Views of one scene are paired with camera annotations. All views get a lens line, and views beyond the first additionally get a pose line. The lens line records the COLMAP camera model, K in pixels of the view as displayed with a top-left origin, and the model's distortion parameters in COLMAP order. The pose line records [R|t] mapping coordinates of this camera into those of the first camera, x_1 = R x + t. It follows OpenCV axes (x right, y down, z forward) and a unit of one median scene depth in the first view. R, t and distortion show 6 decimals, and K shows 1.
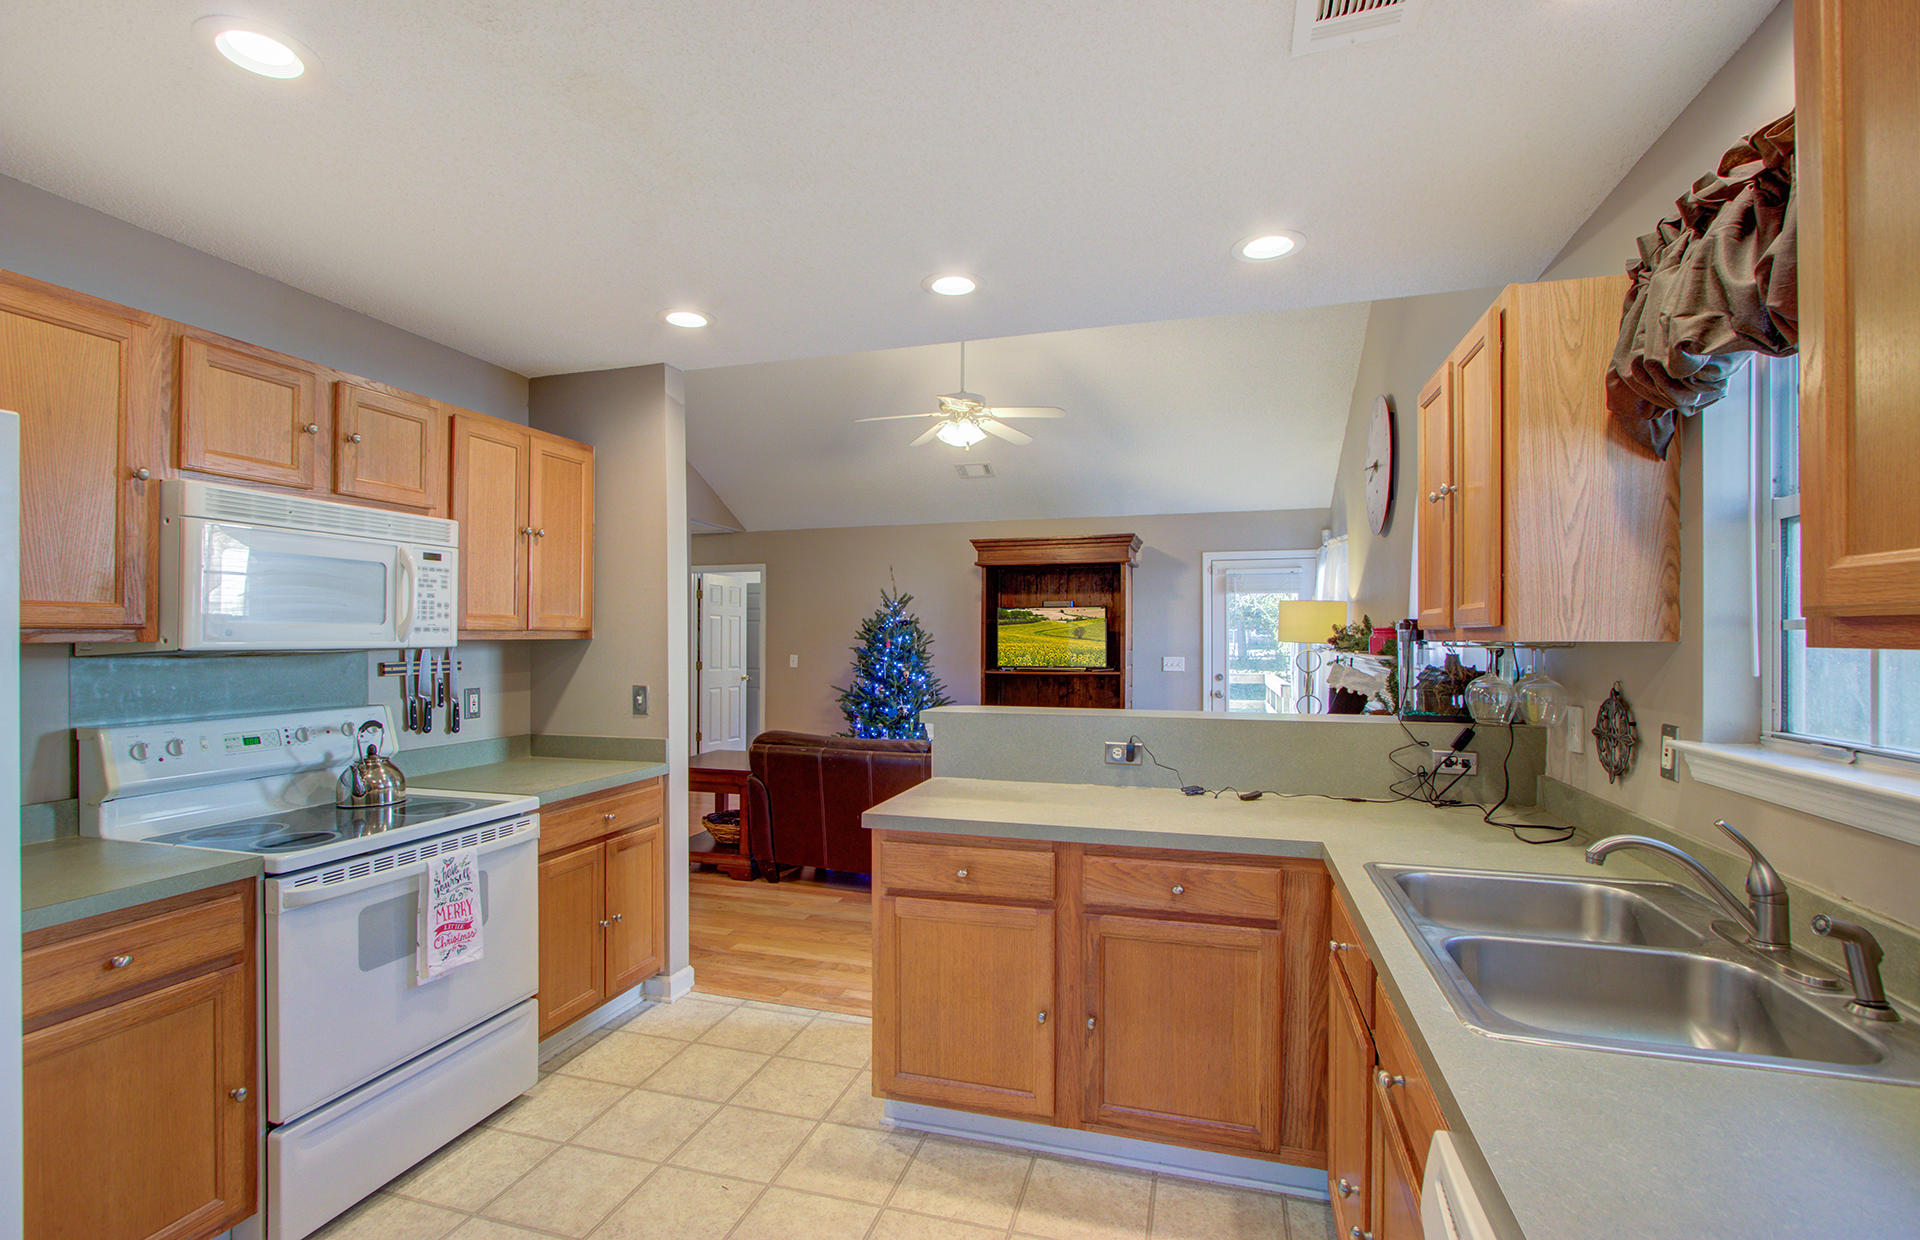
lens RADIAL K [[900.9, 0, 960.0], [0, 900.9, 627.4], [0, 0, 1]] dist [-0.002817, 0.000794]
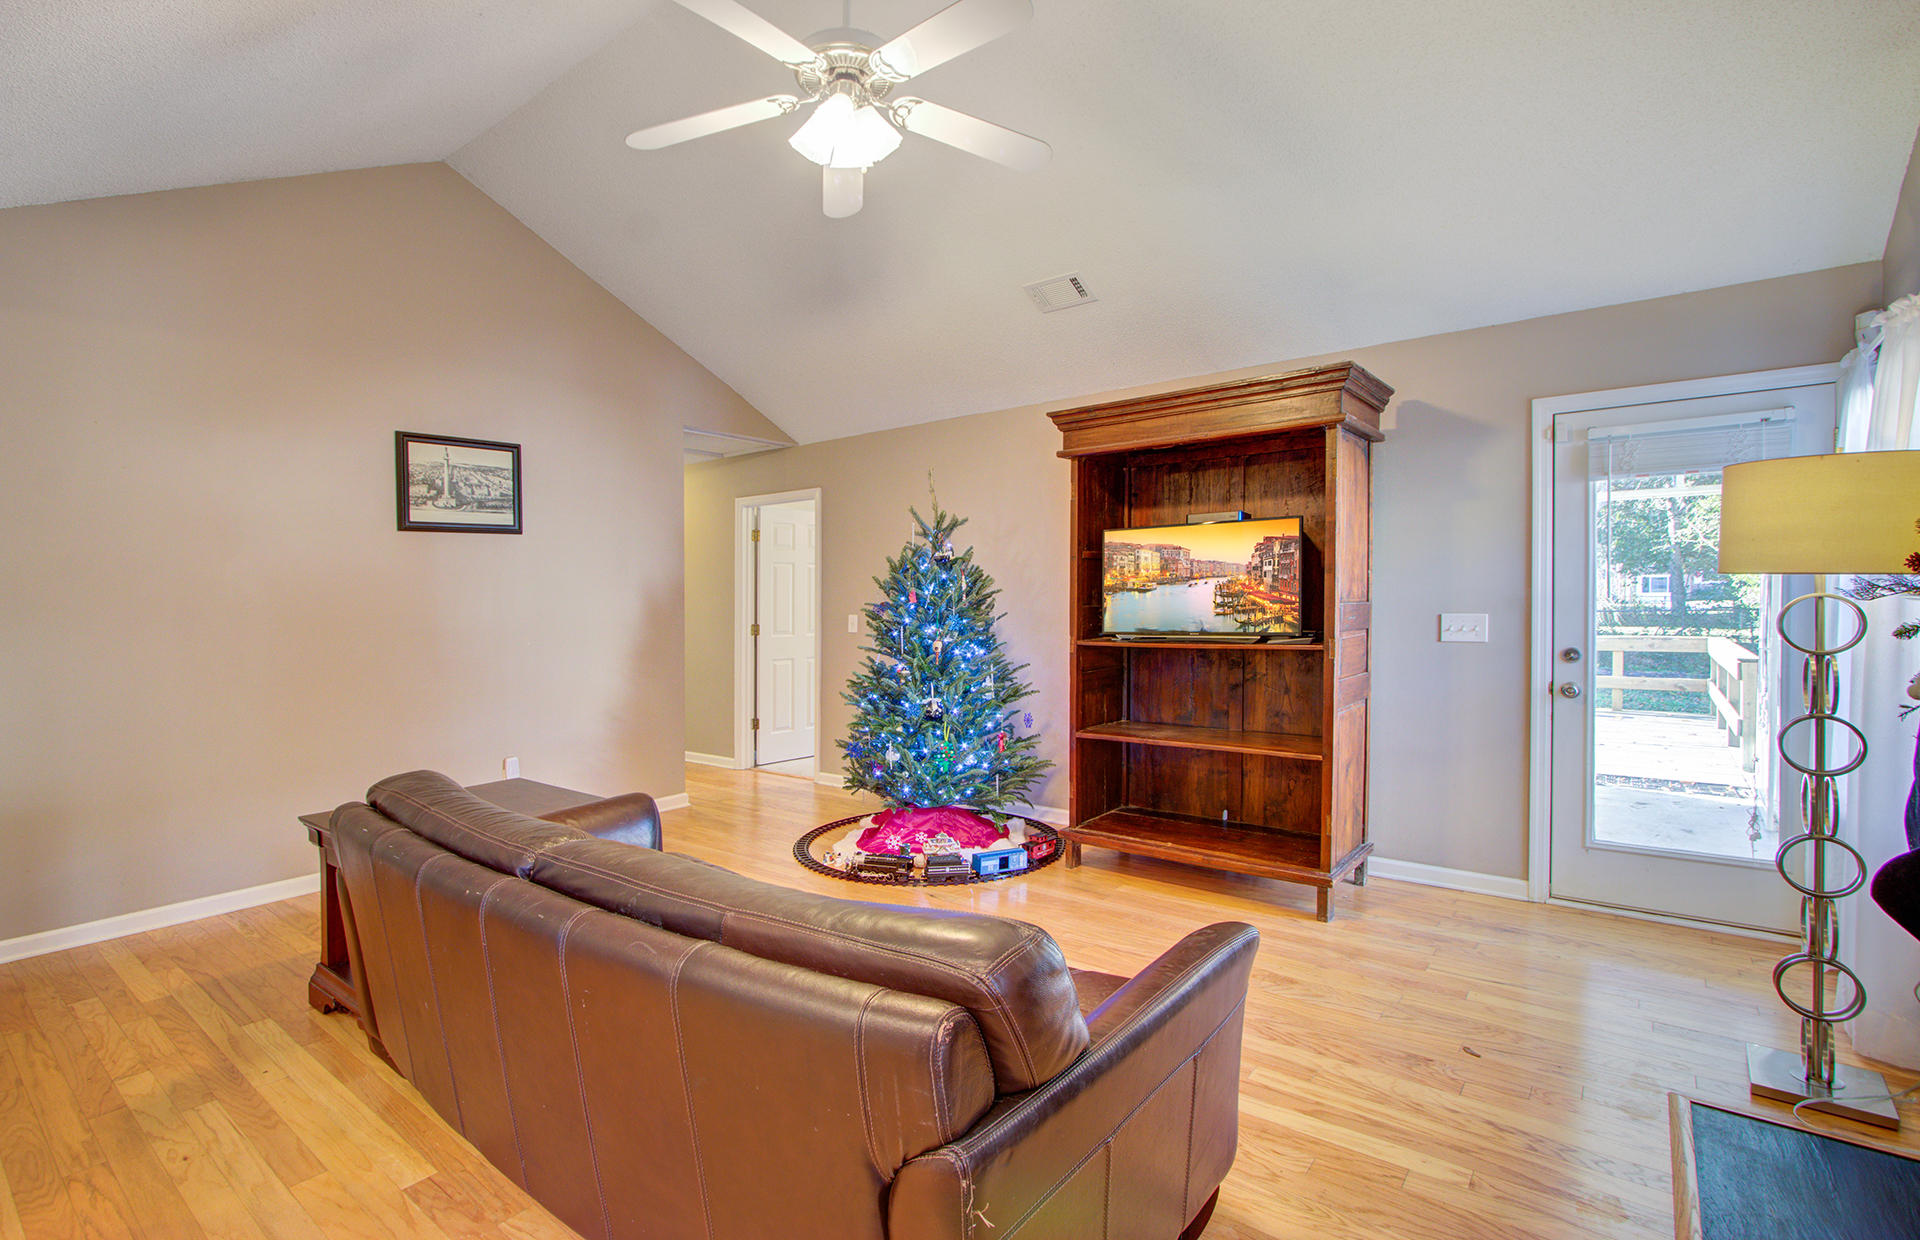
lens RADIAL K [[900.9, 0, 918.3], [0, 900.9, 615.4], [0, 0, 1]] dist [-0.002817, 0.000794]
pose [[0.920687, -0.008104, -0.390218, 0.155930], [0.021040, 0.999361, 0.028888, 0.013378], [0.389734, -0.034808, 0.920269, 0.427411]]
